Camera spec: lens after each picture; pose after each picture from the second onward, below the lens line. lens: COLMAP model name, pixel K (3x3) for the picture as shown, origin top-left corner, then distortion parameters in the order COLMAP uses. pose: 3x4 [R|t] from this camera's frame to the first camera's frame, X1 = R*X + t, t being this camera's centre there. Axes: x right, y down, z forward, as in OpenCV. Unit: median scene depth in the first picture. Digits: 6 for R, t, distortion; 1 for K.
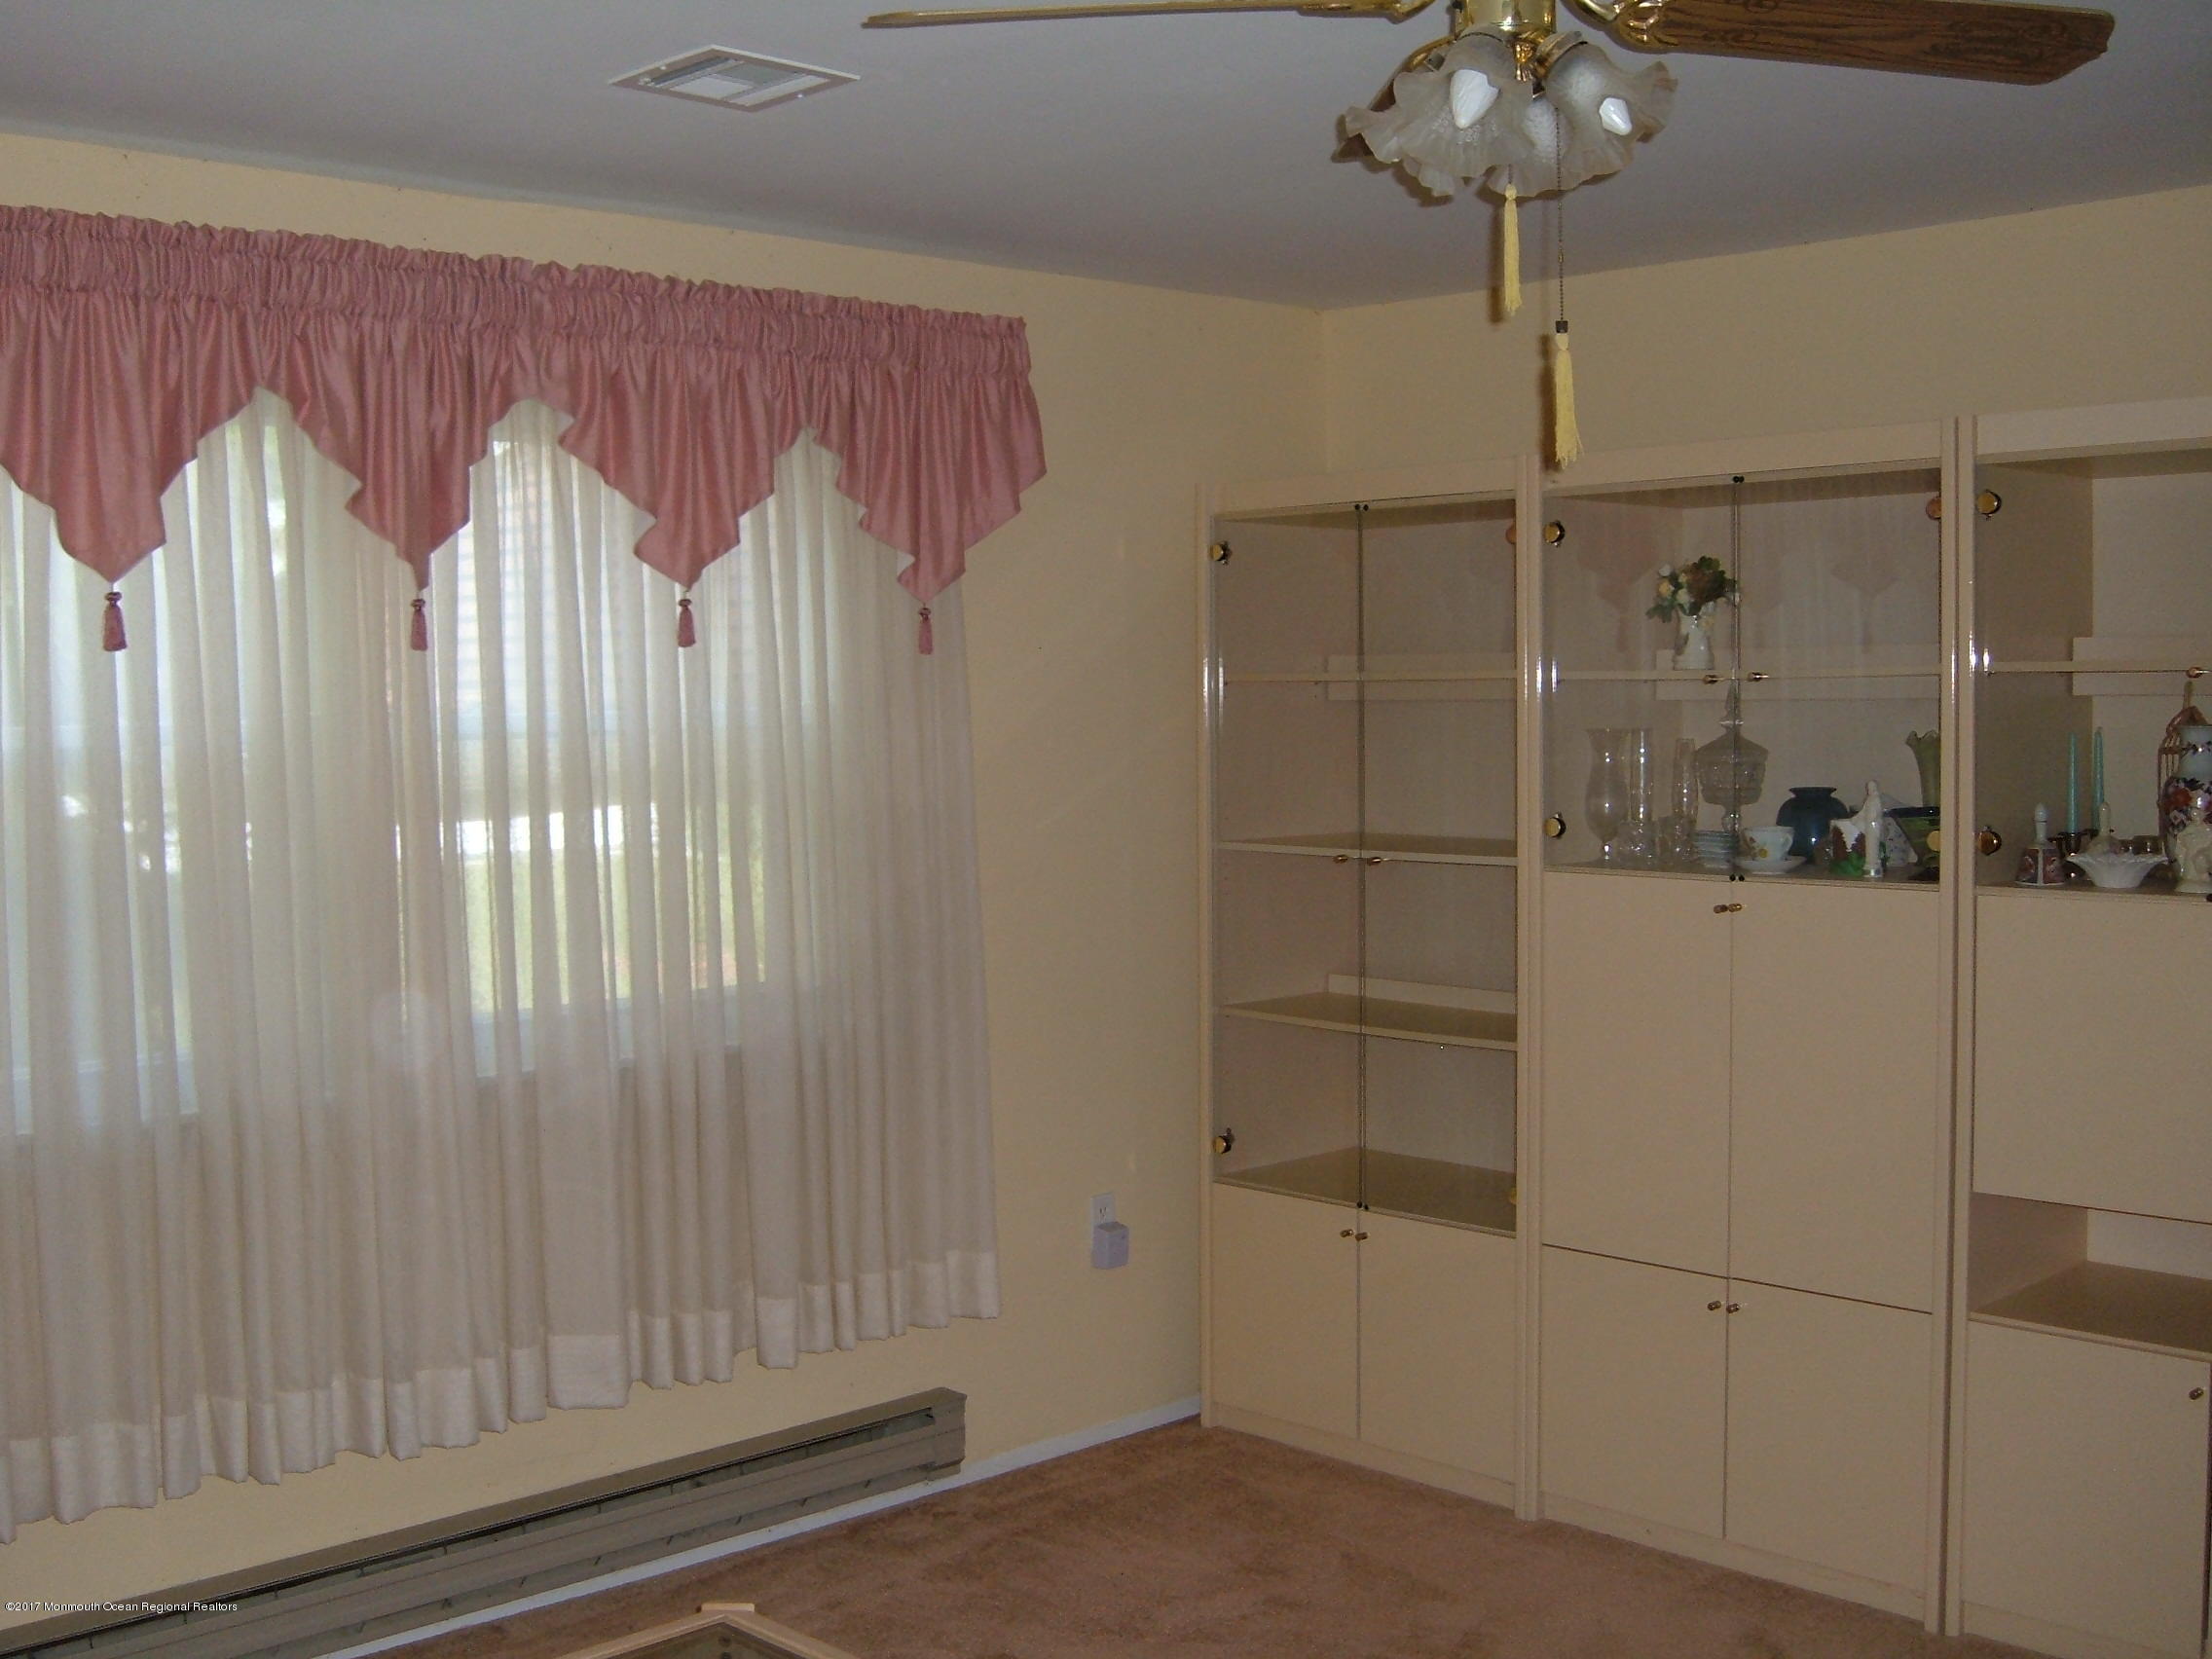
lens RADIAL K [[2486.0, 0, 1095.5], [0, 2486.0, 829.1], [0, 0, 1]] dist [-0.106898, 0.000000]
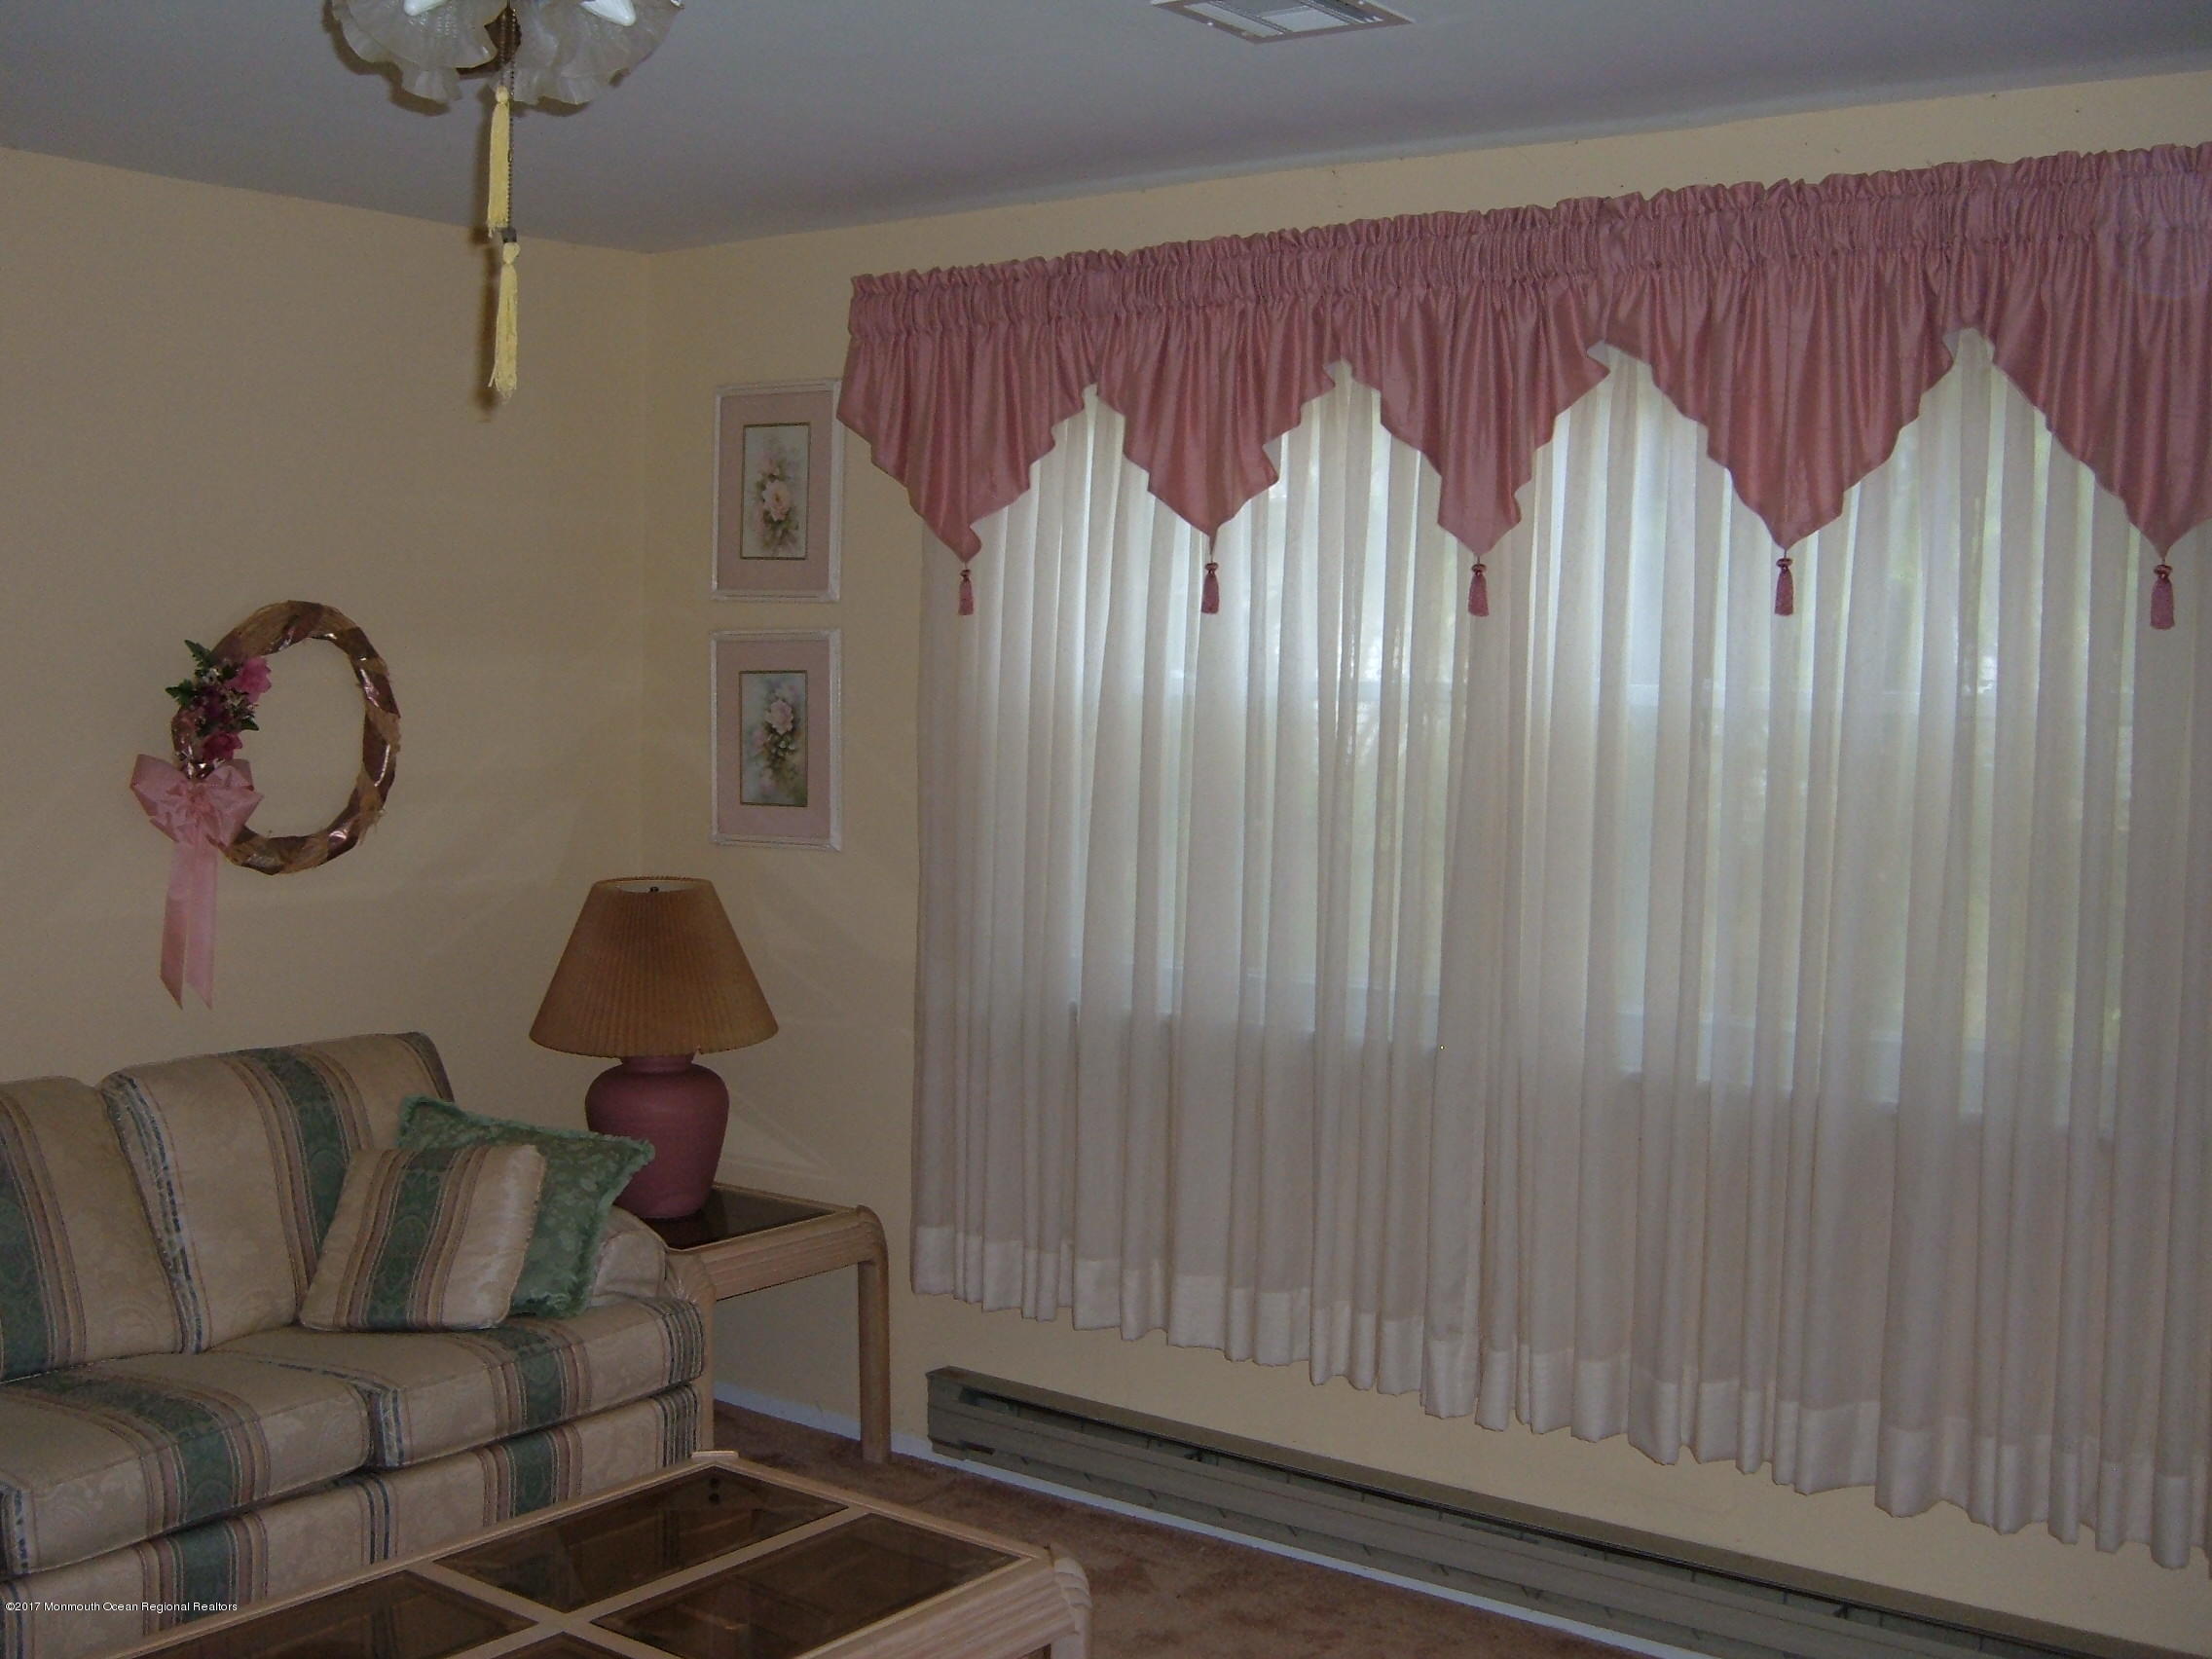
lens RADIAL K [[2486.0, 0, 1035.3], [0, 2486.0, 846.2], [0, 0, 1]] dist [-0.106898, 0.000000]
pose [[0.122281, 0.090900, -0.988324, 0.593725], [-0.073936, 0.993864, 0.082262, -0.041957], [0.989738, 0.063014, 0.128251, 0.596813]]
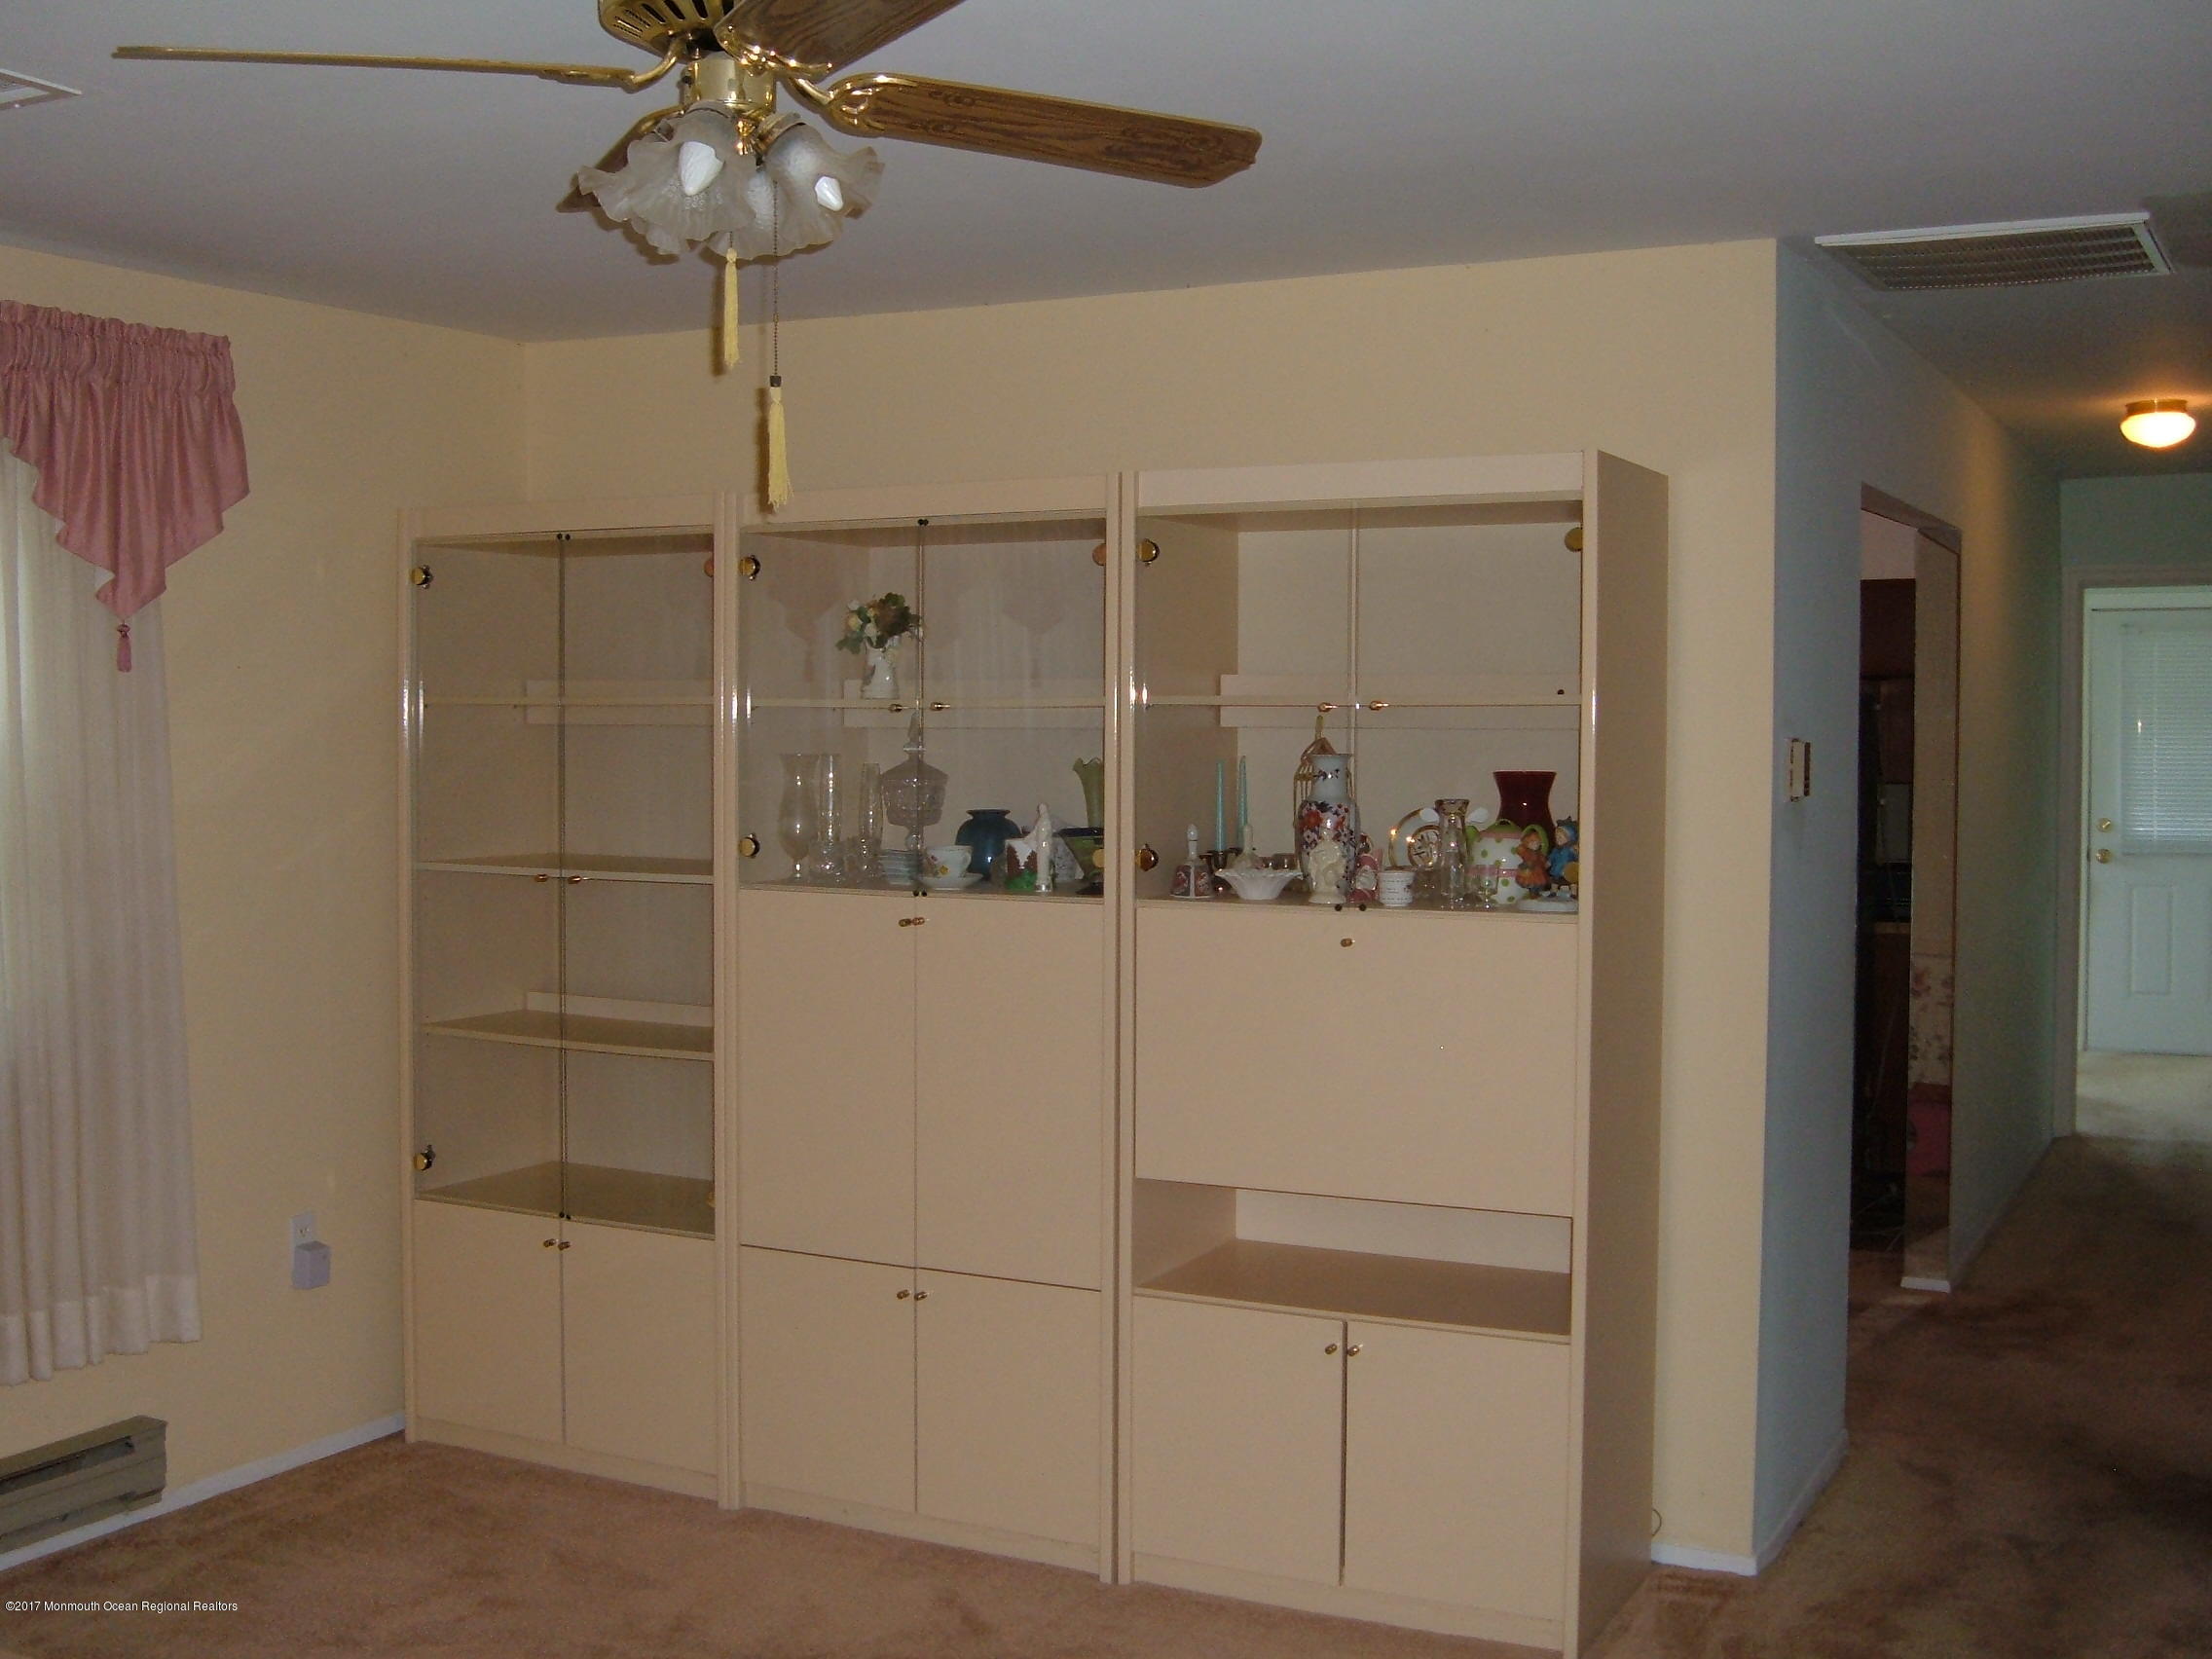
lens RADIAL K [[2486.0, 0, 1092.6], [0, 2486.0, 834.7], [0, 0, 1]] dist [-0.106898, 0.000000]
pose [[0.946258, 0.001326, 0.323409, -0.017869], [0.001741, 0.999956, -0.009195, 0.004164], [-0.323407, 0.009264, 0.946215, -0.044490]]
